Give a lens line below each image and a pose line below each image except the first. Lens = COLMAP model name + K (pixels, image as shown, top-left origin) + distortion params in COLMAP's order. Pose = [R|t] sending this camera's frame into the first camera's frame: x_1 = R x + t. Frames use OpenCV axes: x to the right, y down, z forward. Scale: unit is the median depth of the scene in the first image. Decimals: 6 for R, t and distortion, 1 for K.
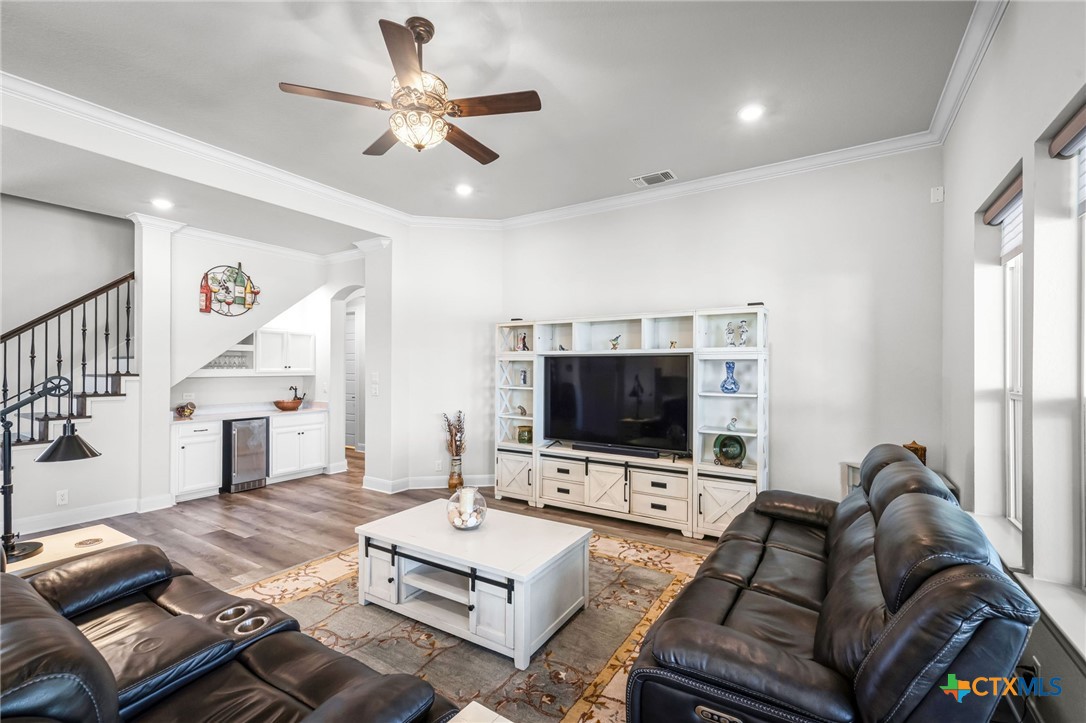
lens RADIAL K [[478.3, 0, 543.0], [0, 478.3, 361.5], [0, 0, 1]] dist [-0.002284, -0.000205]
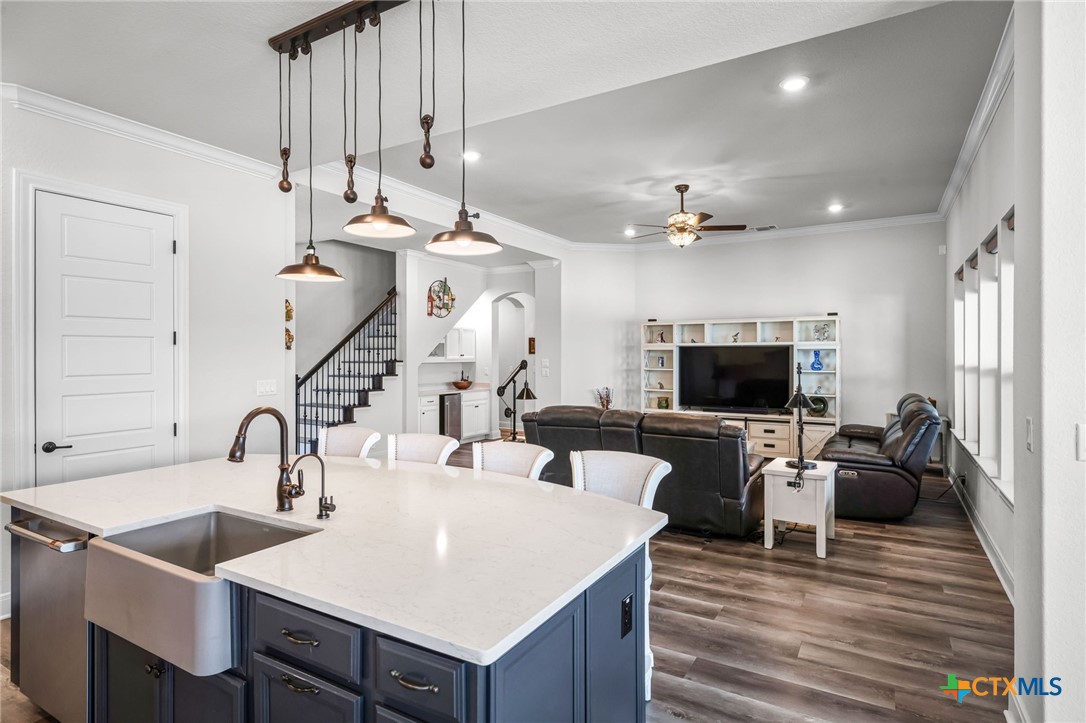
lens RADIAL K [[592.0, 0, 540.5], [0, 592.0, 349.1], [0, 0, 1]] dist [-0.000054, 0.000945]
pose [[0.999408, -0.004157, 0.034154, -0.518622], [0.004046, 0.999986, 0.003327, -0.012790], [-0.034167, -0.003187, 0.999411, -0.812513]]
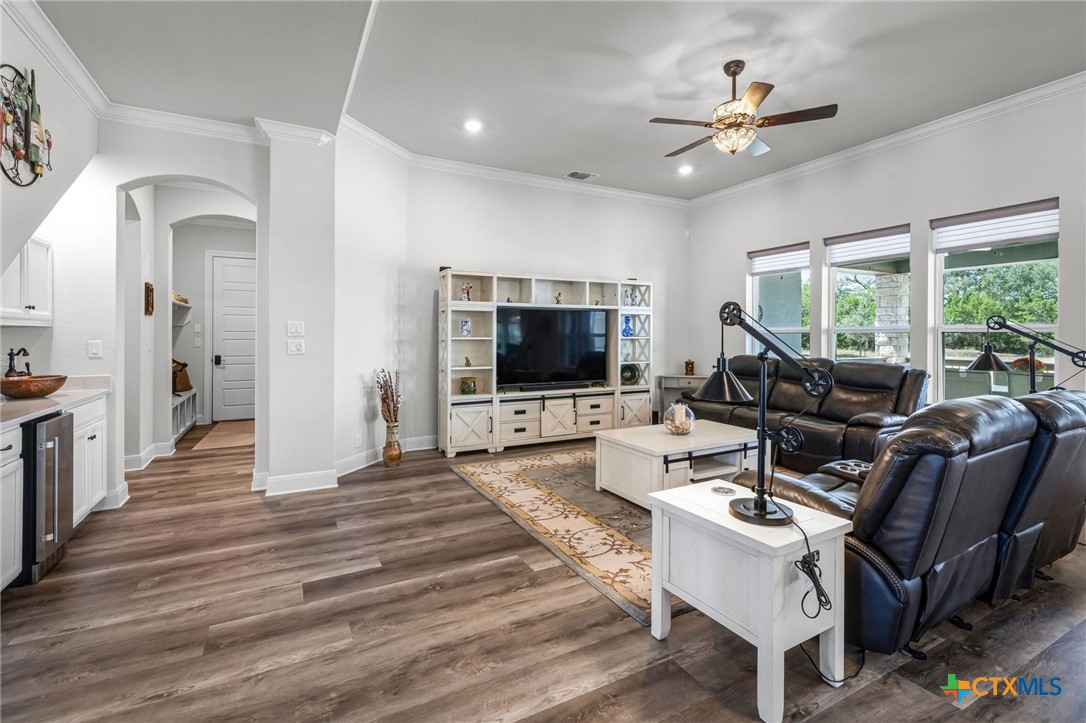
lens RADIAL K [[486.6, 0, 539.5], [0, 486.6, 329.2], [0, 0, 1]] dist [-0.002626, -0.000219]
pose [[0.492074, 0.005512, 0.870536, -0.968206], [-0.007469, 0.999970, -0.002110, 0.041773], [-0.870521, -0.005464, 0.492100, 0.433880]]
